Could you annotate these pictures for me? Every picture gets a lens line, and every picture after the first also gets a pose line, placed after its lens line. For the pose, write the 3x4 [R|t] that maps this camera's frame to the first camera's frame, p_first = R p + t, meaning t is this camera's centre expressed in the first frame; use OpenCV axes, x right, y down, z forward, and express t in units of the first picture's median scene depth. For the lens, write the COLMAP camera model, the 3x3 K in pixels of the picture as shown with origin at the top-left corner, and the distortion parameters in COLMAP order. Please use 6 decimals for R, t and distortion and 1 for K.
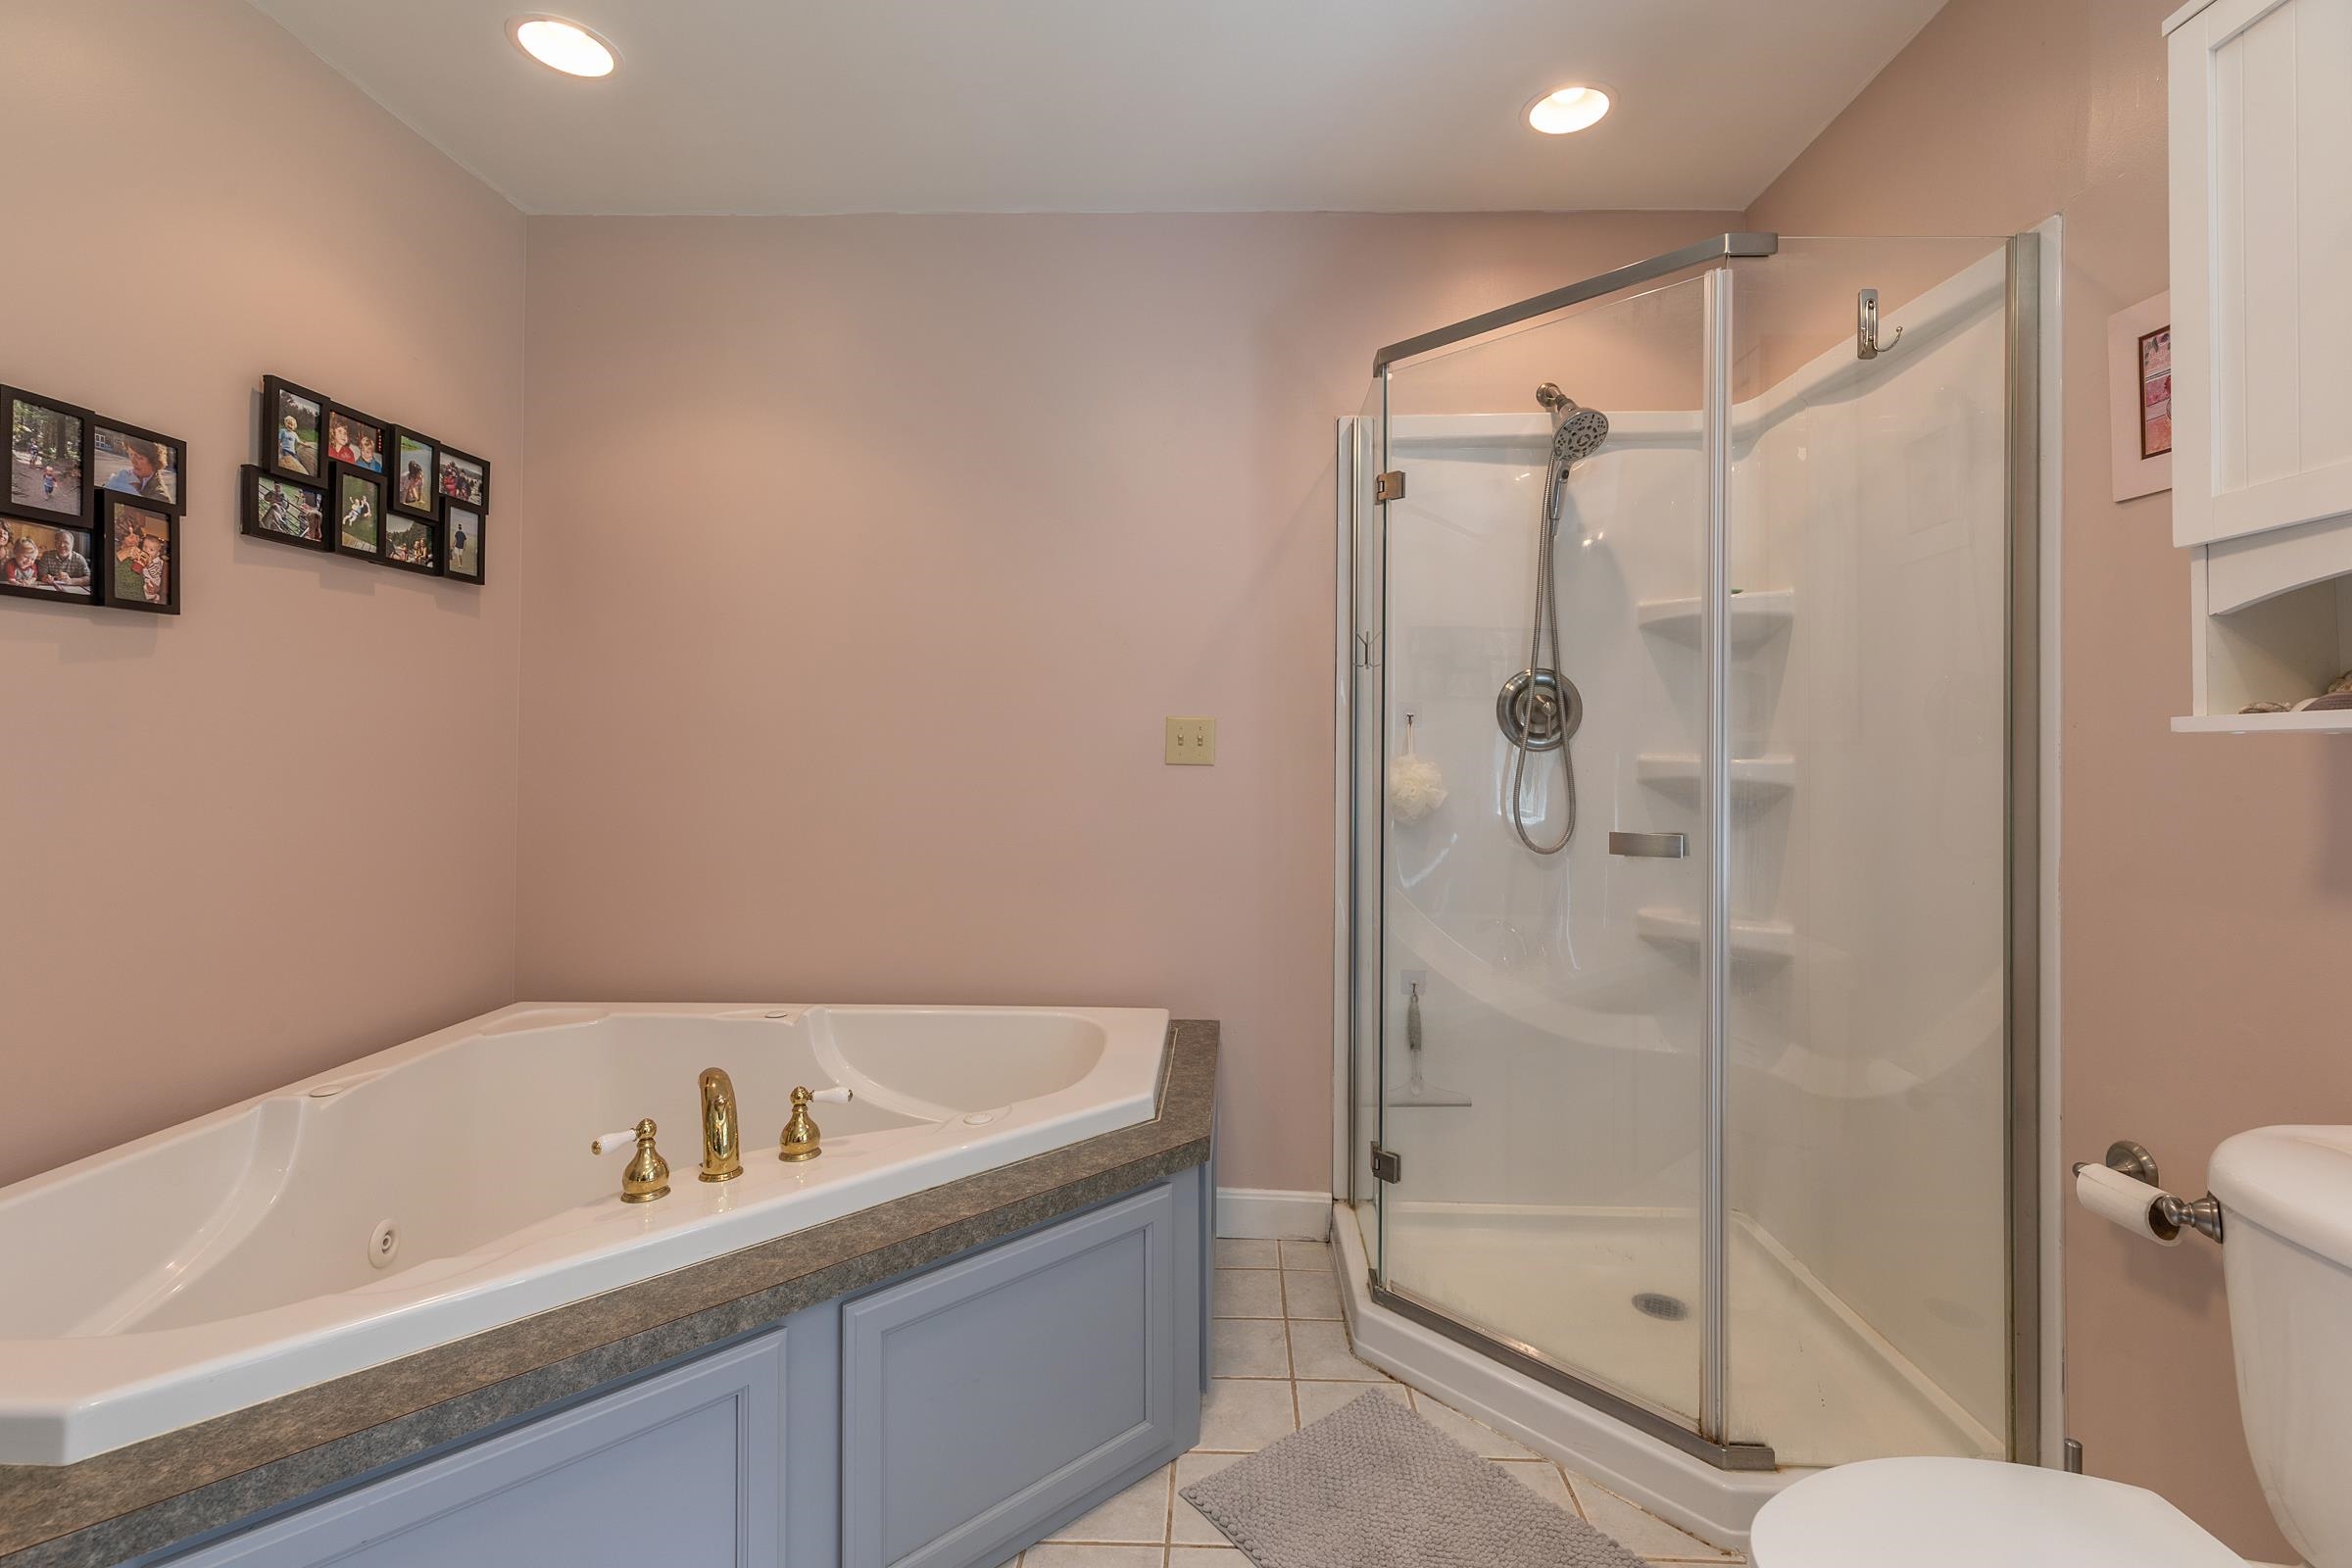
lens RADIAL K [[1076.3, 0, 1183.1], [0, 1076.3, 730.1], [0, 0, 1]] dist [0.007295, 0.000240]
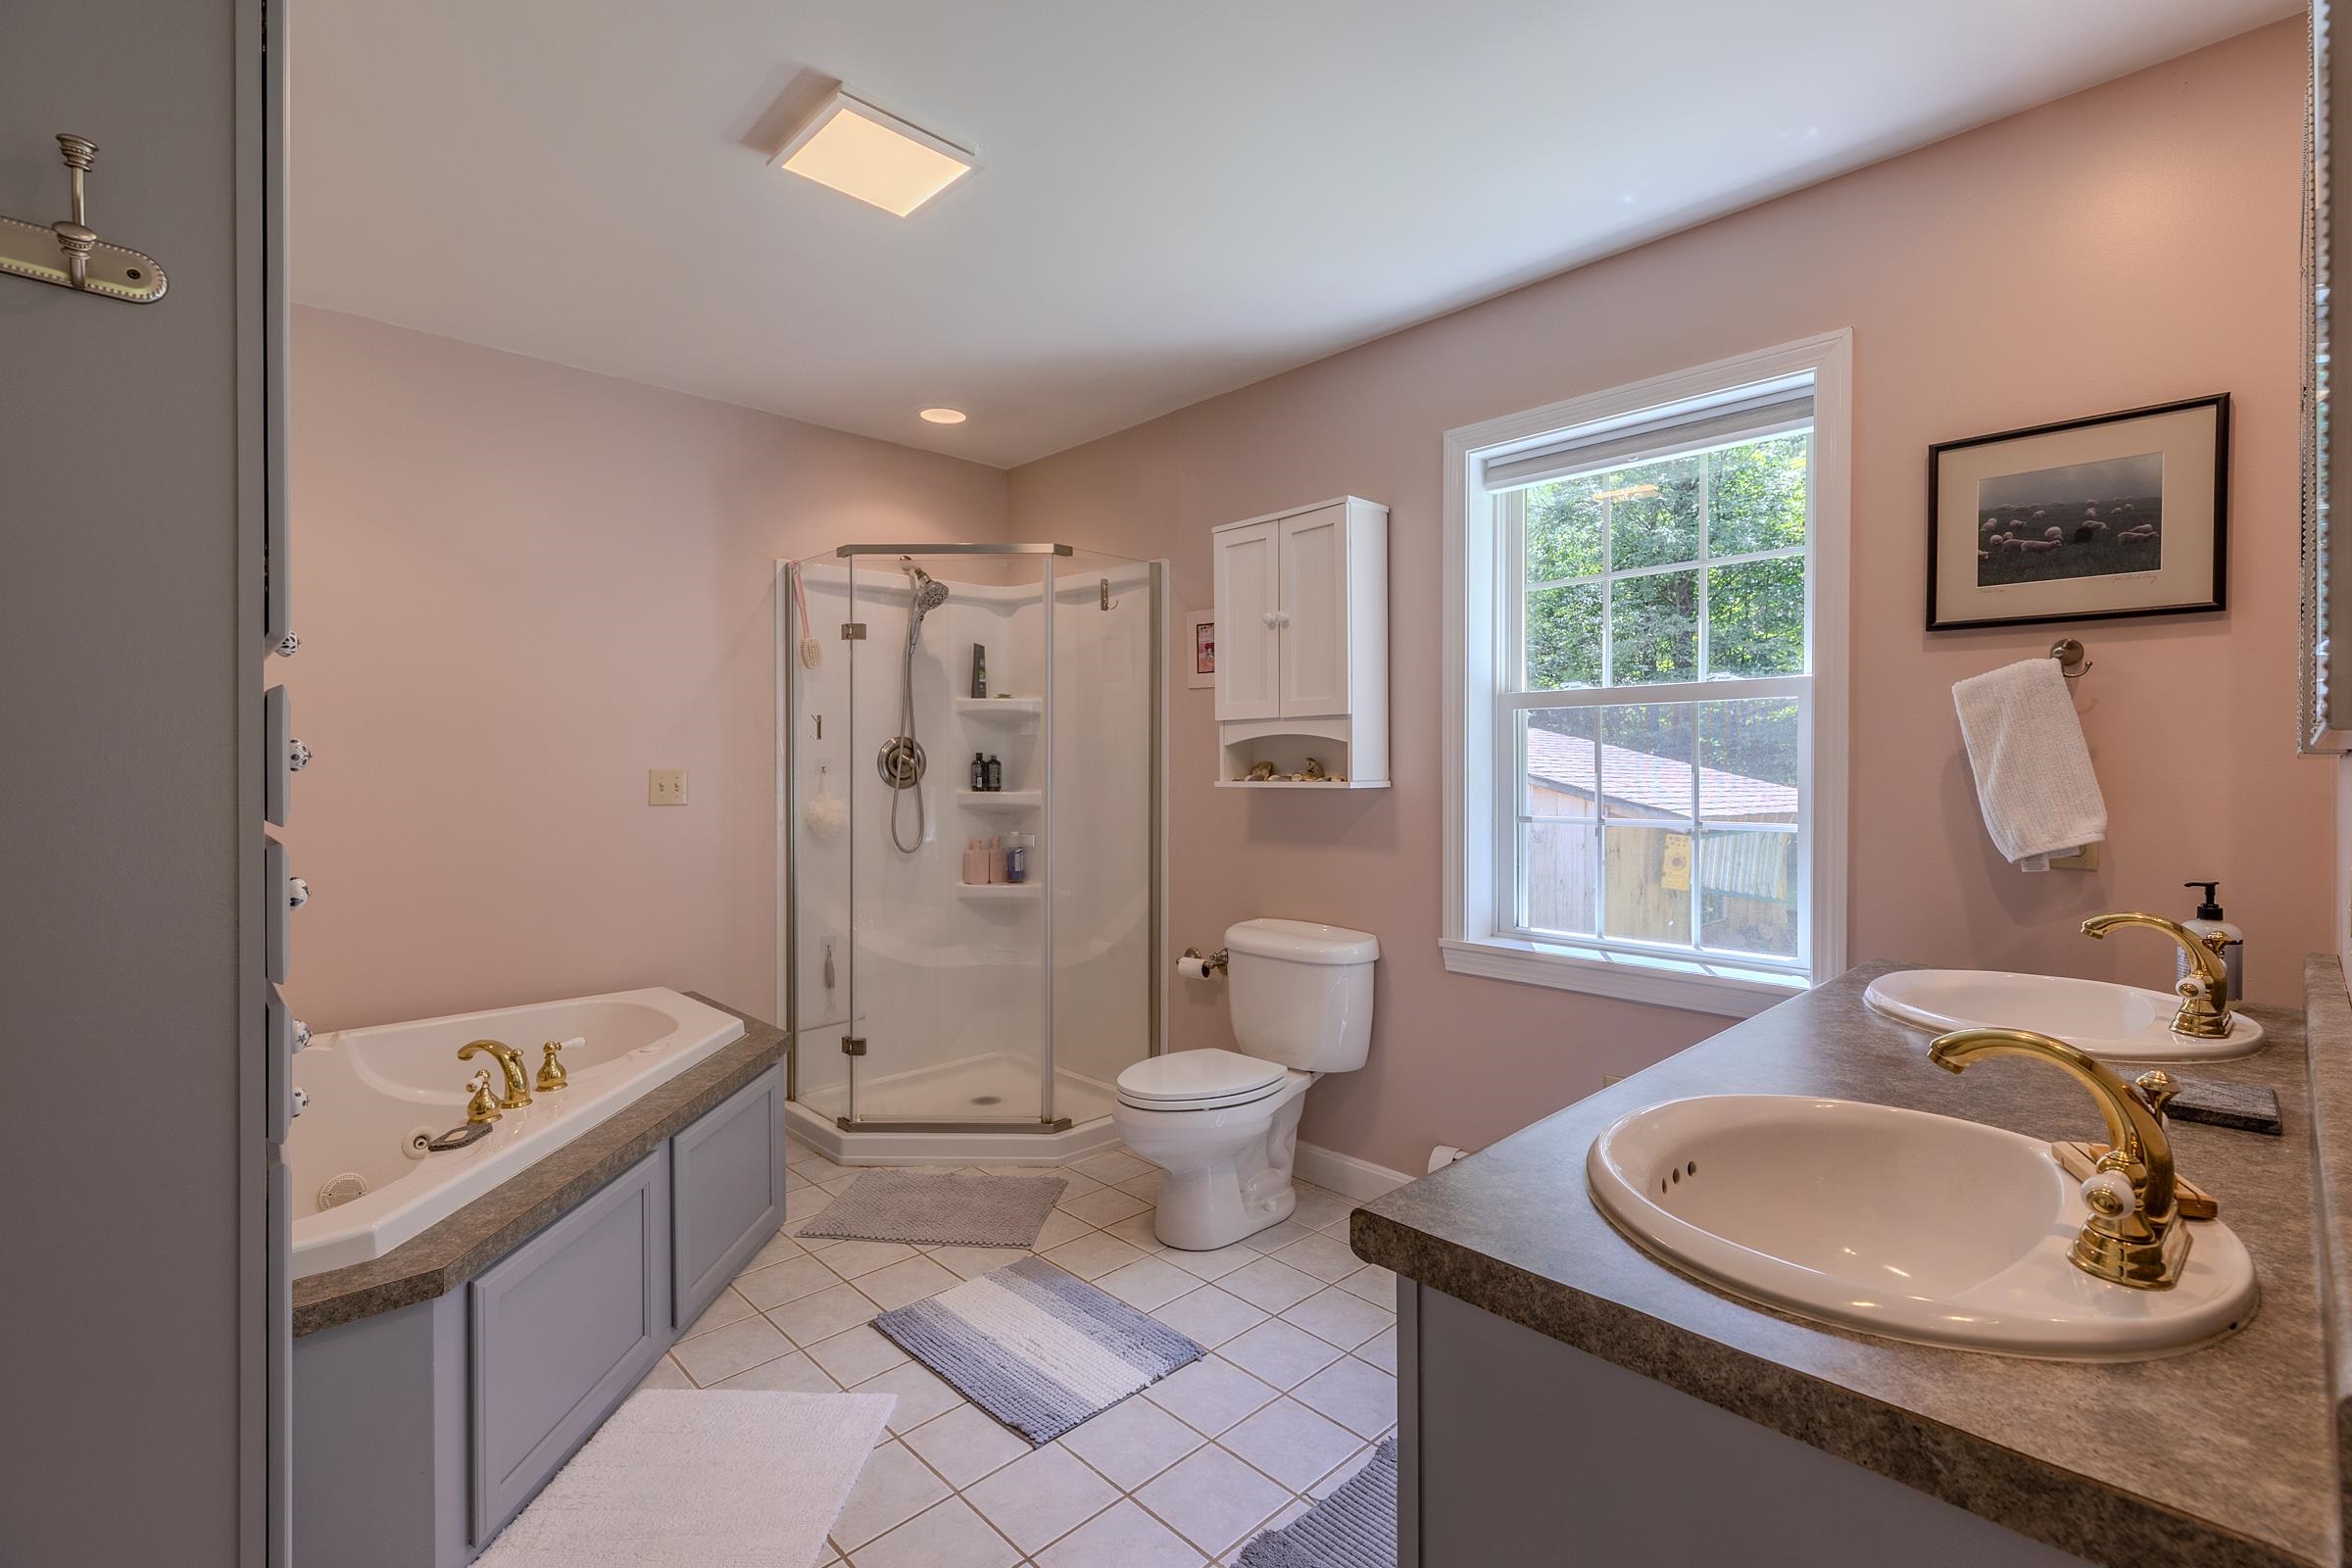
lens RADIAL K [[1076.3, 0, 1178.7], [0, 1076.3, 768.5], [0, 0, 1]] dist [0.007295, 0.000240]
pose [[0.699967, -0.009884, 0.714107, -0.784768], [-0.007860, 0.999737, 0.021542, -0.073383], [-0.714132, -0.020692, 0.699705, -0.604606]]
